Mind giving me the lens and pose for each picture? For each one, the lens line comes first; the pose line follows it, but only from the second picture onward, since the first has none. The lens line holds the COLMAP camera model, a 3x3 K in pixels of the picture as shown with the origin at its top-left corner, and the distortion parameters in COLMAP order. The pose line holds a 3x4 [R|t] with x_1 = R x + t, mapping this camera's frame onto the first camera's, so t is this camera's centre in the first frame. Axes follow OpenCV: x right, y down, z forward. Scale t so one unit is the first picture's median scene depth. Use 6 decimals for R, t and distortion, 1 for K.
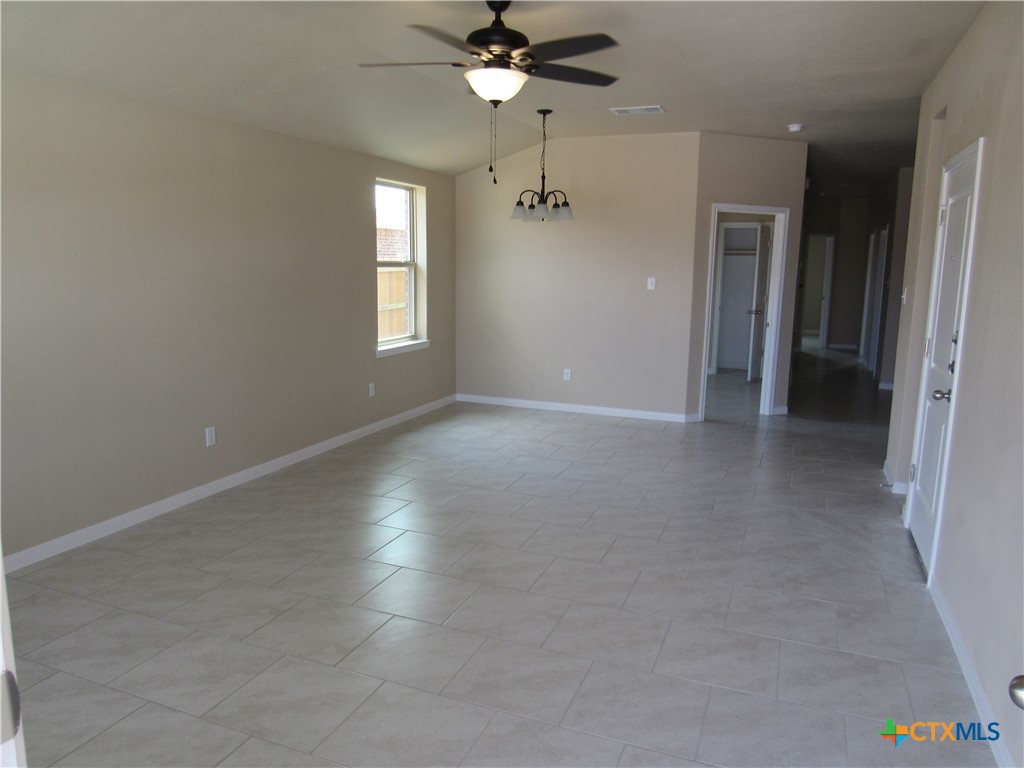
lens RADIAL K [[725.1, 0, 512.0], [0, 725.1, 384.0], [0, 0, 1]] dist [-0.005611, 0.003378]
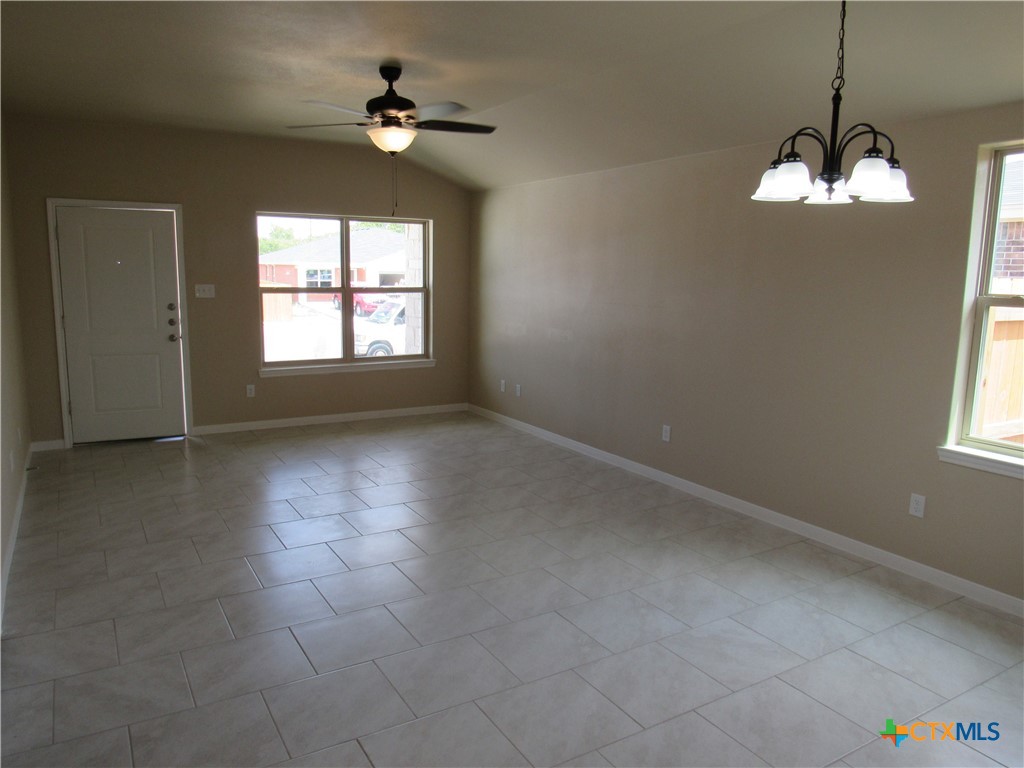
lens RADIAL K [[725.1, 0, 512.0], [0, 725.1, 384.0], [0, 0, 1]] dist [-0.005611, 0.003378]
pose [[-0.603970, 0.100649, -0.790626, 0.645599], [-0.154702, 0.958323, 0.240176, -0.245400], [0.781849, 0.267370, -0.563228, 1.425519]]
